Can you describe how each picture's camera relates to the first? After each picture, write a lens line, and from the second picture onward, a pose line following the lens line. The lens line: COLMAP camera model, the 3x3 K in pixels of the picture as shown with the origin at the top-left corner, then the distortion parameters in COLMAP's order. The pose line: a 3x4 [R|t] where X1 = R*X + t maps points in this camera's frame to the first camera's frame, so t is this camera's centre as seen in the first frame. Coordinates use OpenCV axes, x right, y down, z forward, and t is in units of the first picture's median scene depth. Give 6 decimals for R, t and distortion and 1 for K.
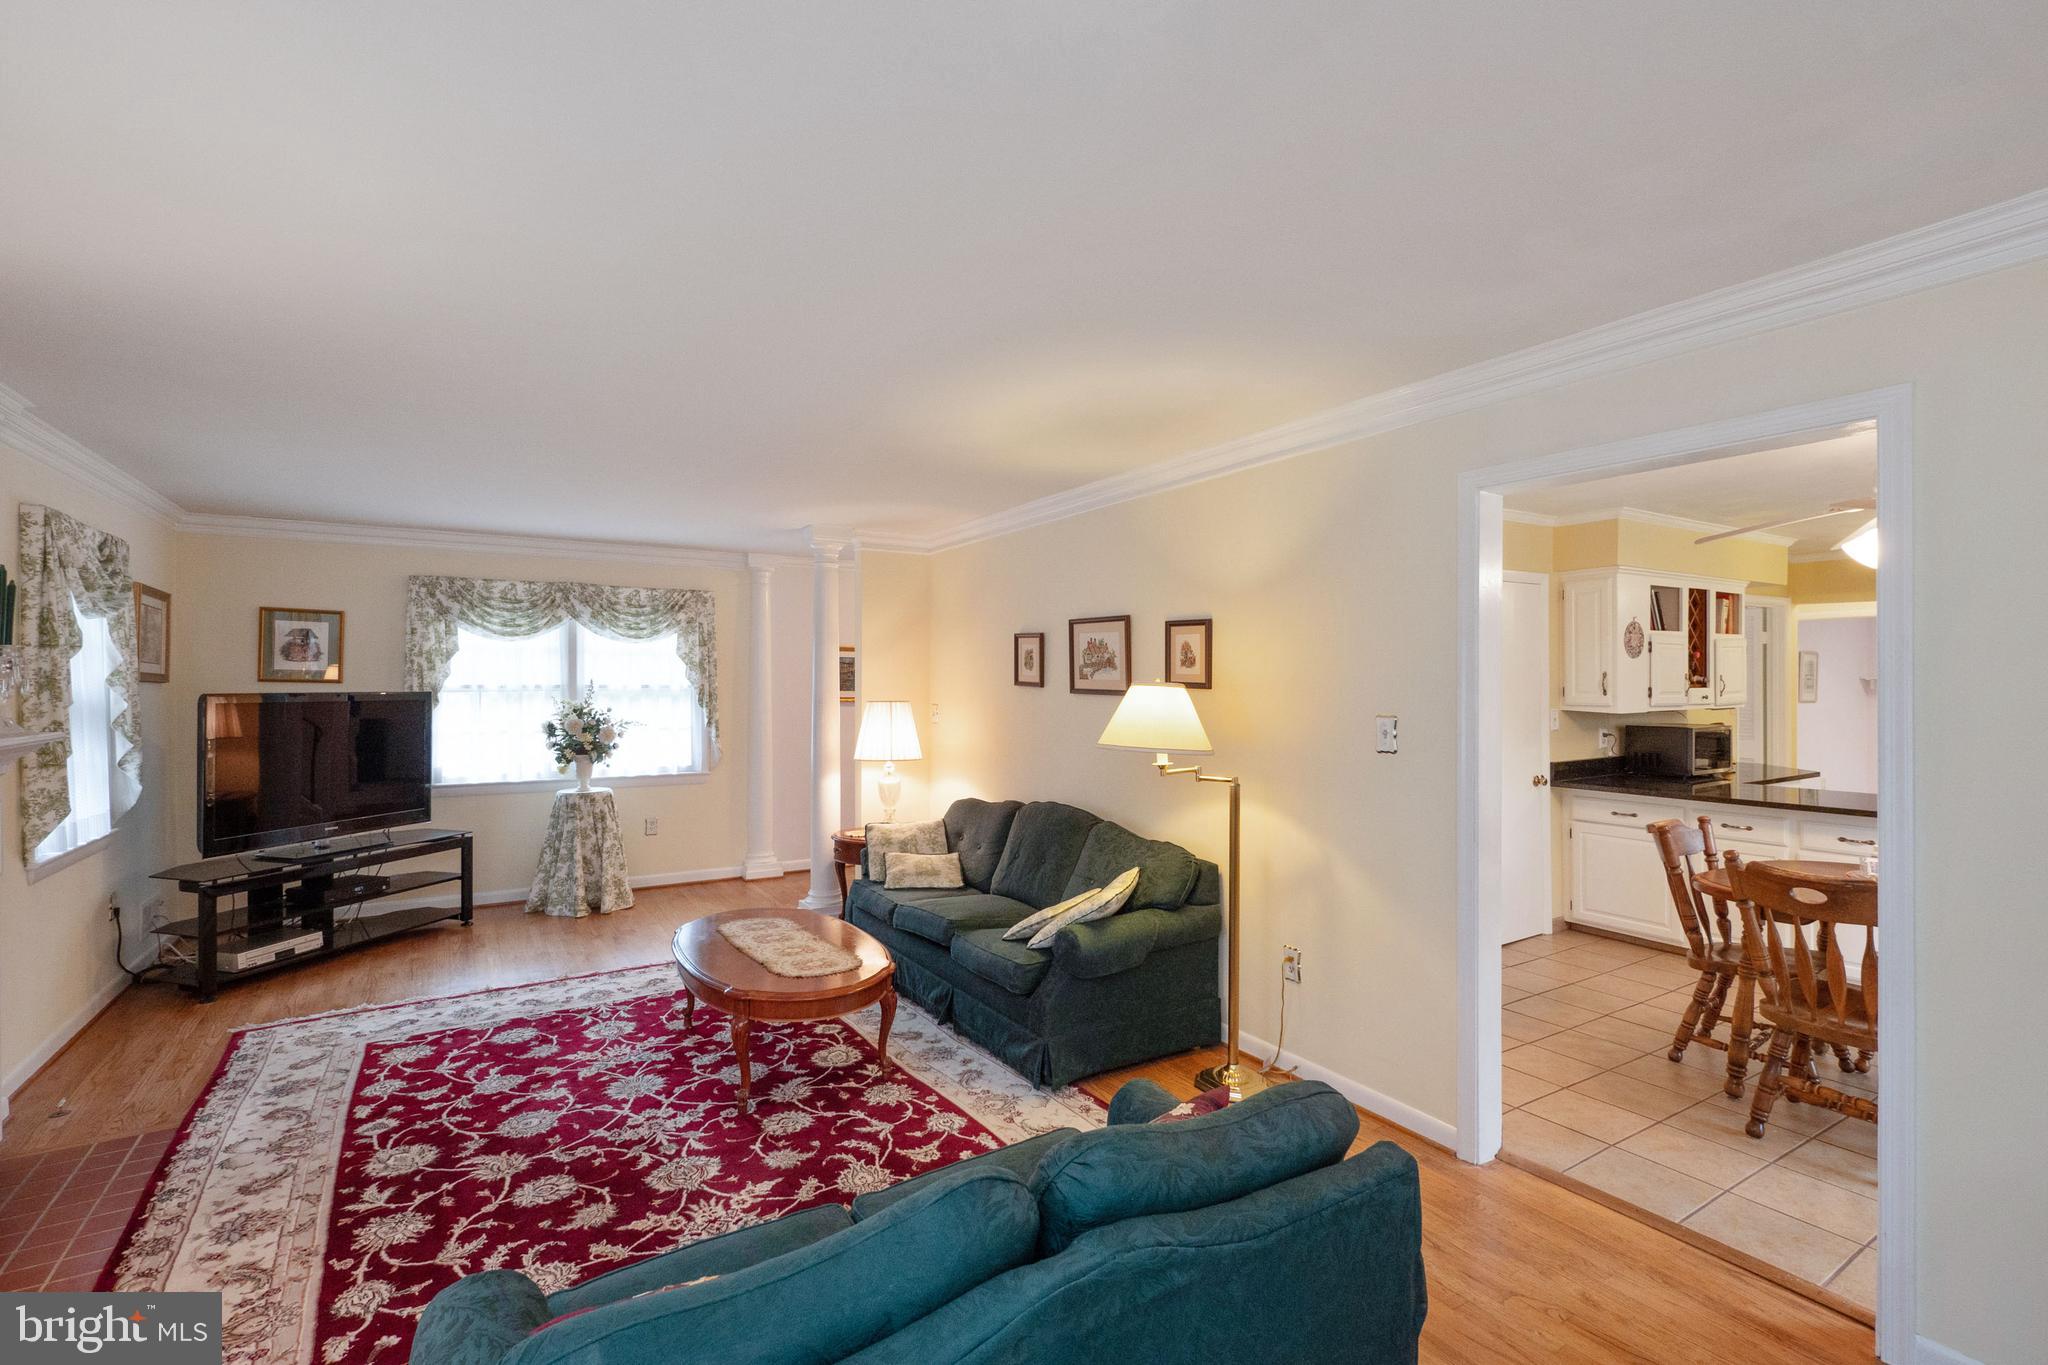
lens RADIAL K [[918.7, 0, 1017.4], [0, 918.7, 690.9], [0, 0, 1]] dist [0.000954, -0.001090]
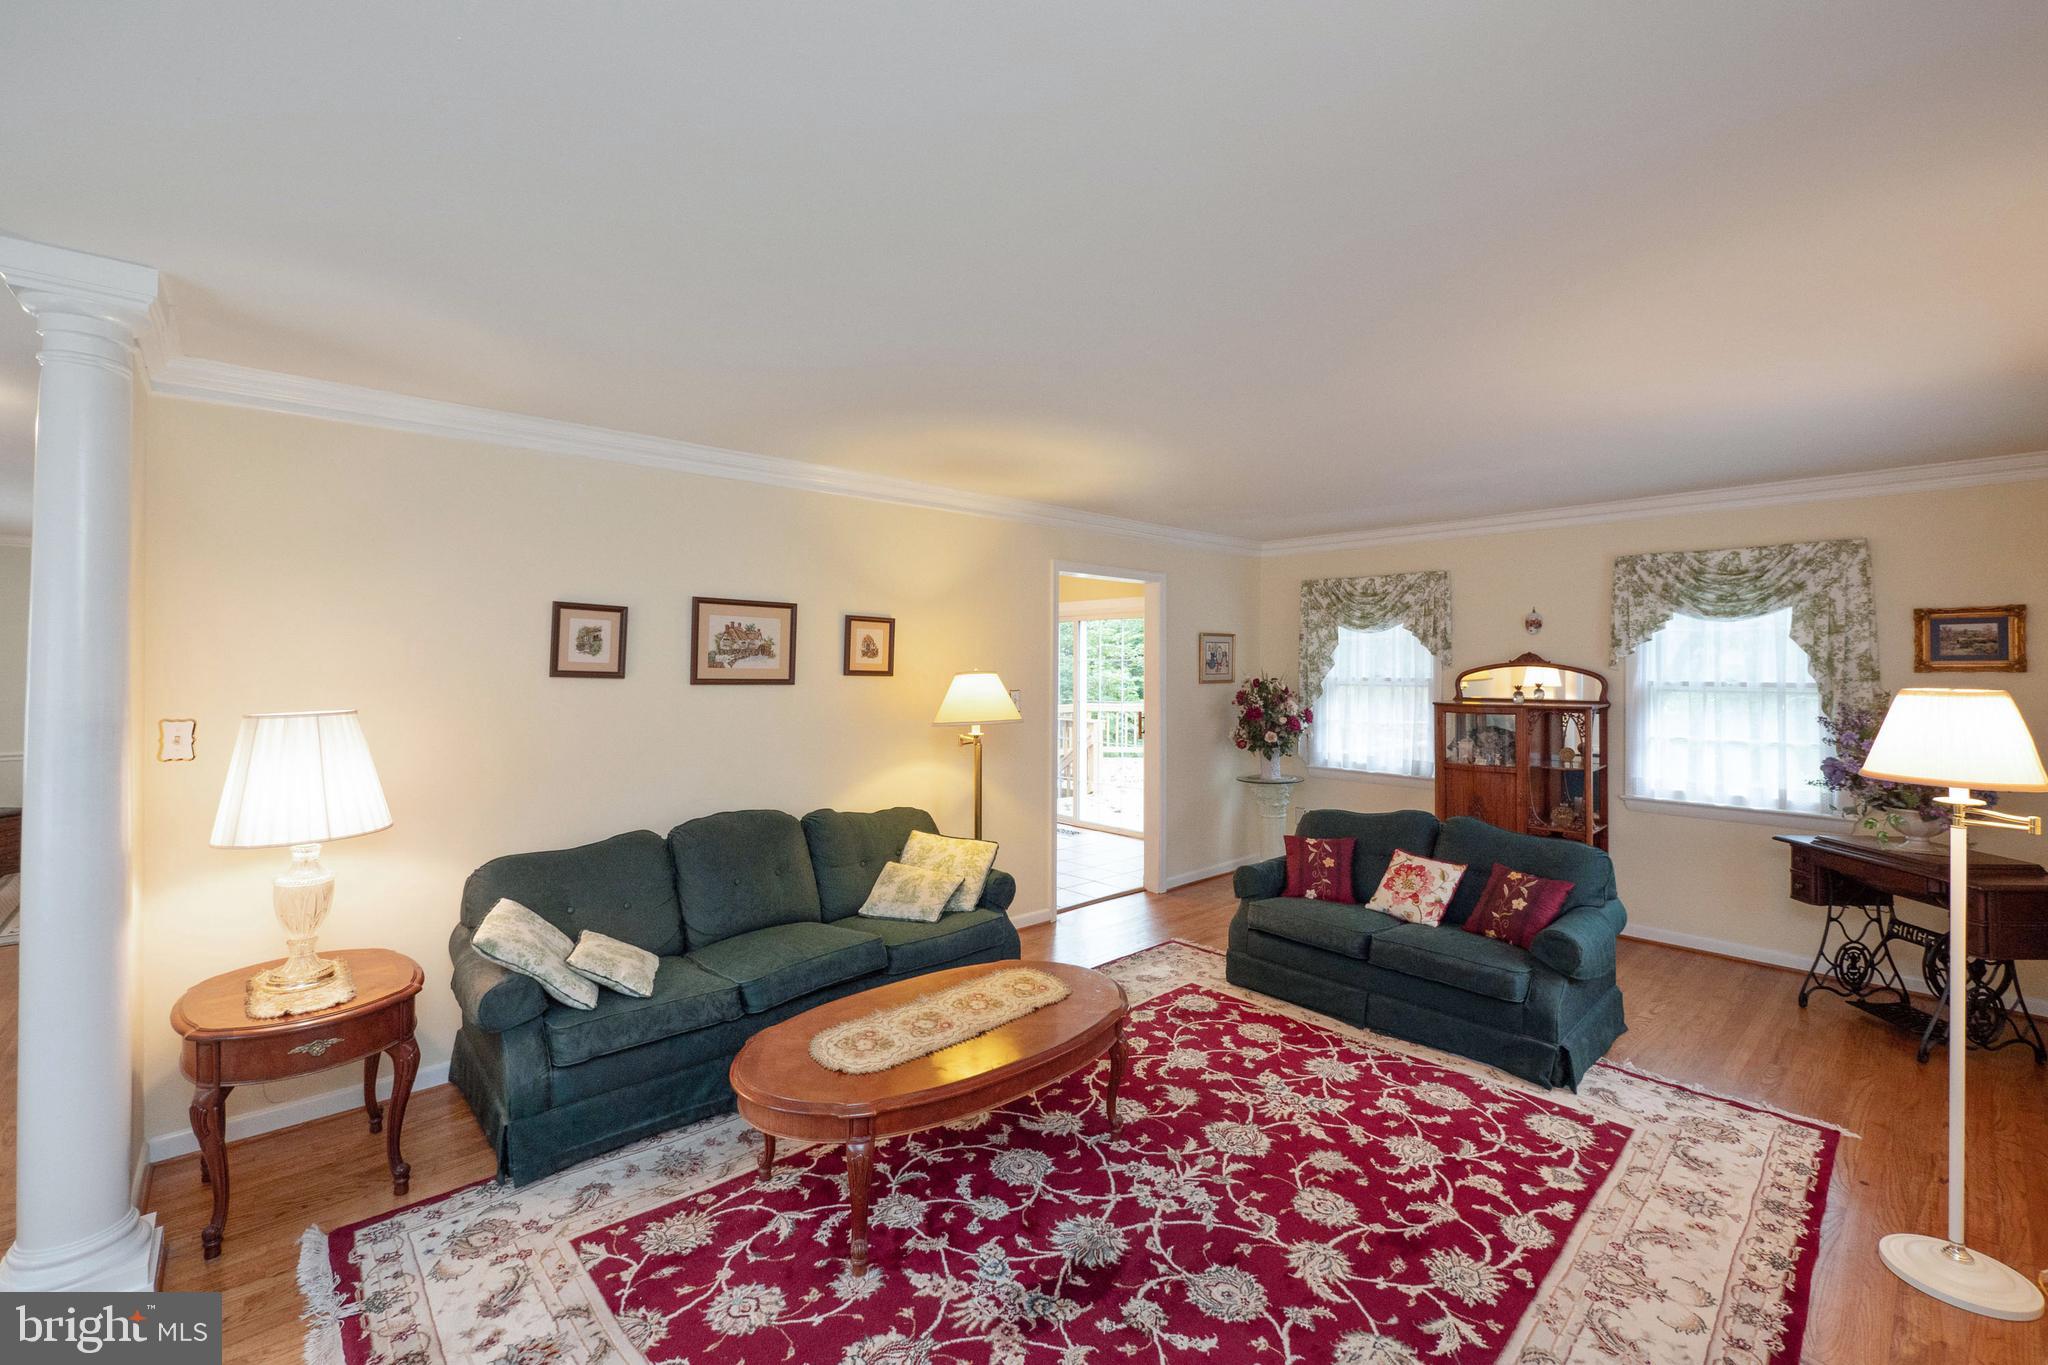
lens RADIAL K [[866.1, 0, 1025.1], [0, 866.1, 668.4], [0, 0, 1]] dist [-0.003341, 0.000378]
pose [[-0.181847, -0.002952, 0.983322, -1.133325], [0.008357, 0.999955, 0.004547, -0.019044], [-0.983291, 0.009045, -0.181814, 1.239747]]
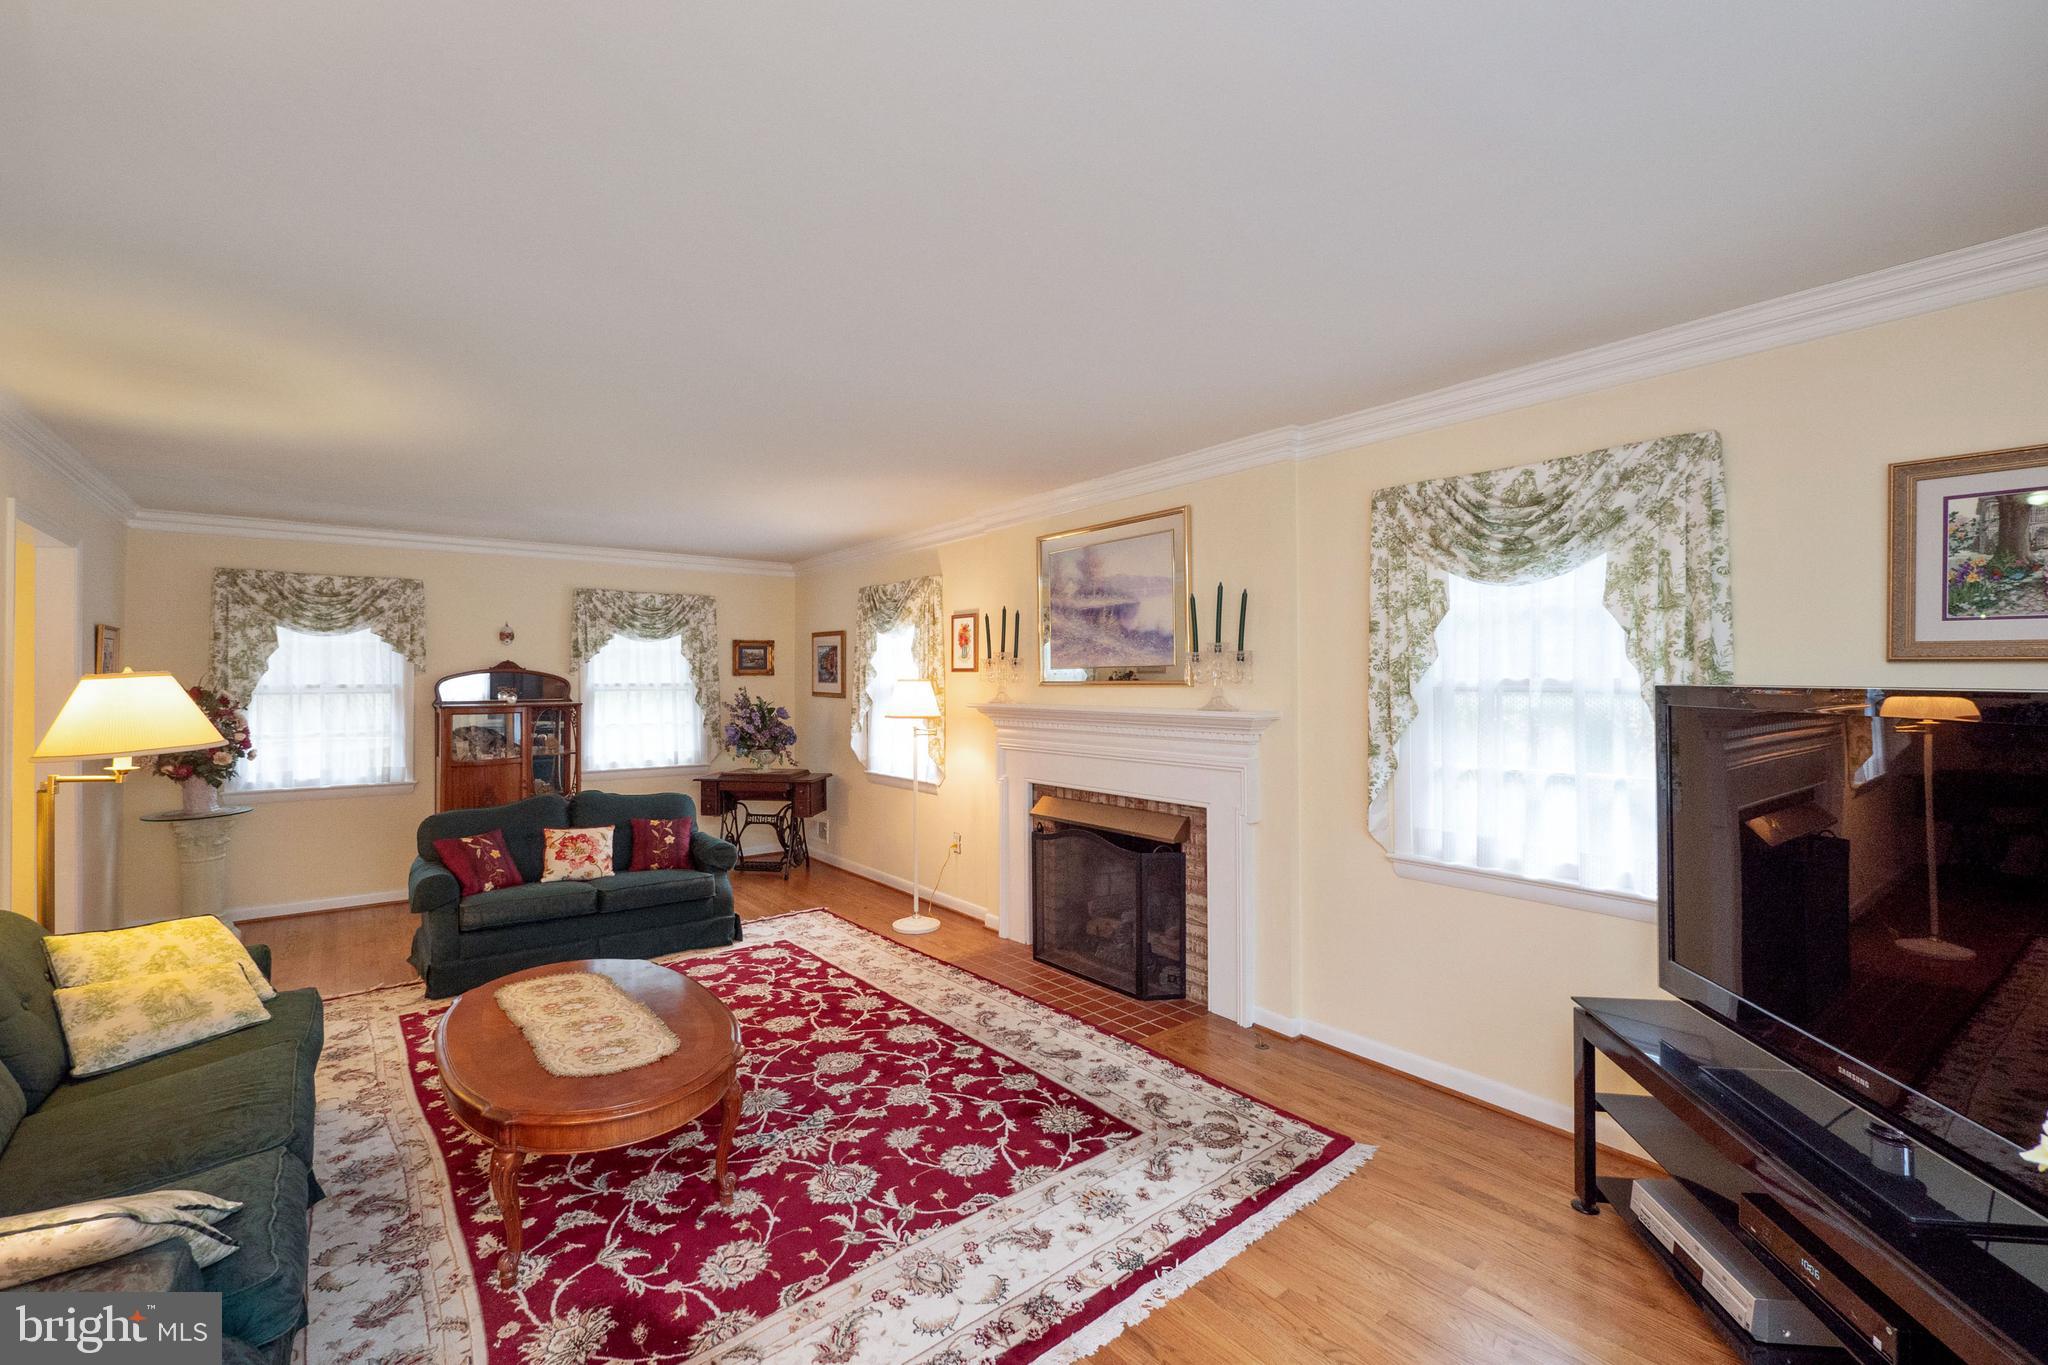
lens RADIAL K [[866.1, 0, 1021.6], [0, 866.1, 672.3], [0, 0, 1]] dist [-0.003341, 0.000378]
pose [[-0.993504, 0.002177, -0.113772, -0.618527], [0.001865, 0.999994, 0.002854, -0.010732], [0.113778, 0.002623, -0.993503, 2.026640]]
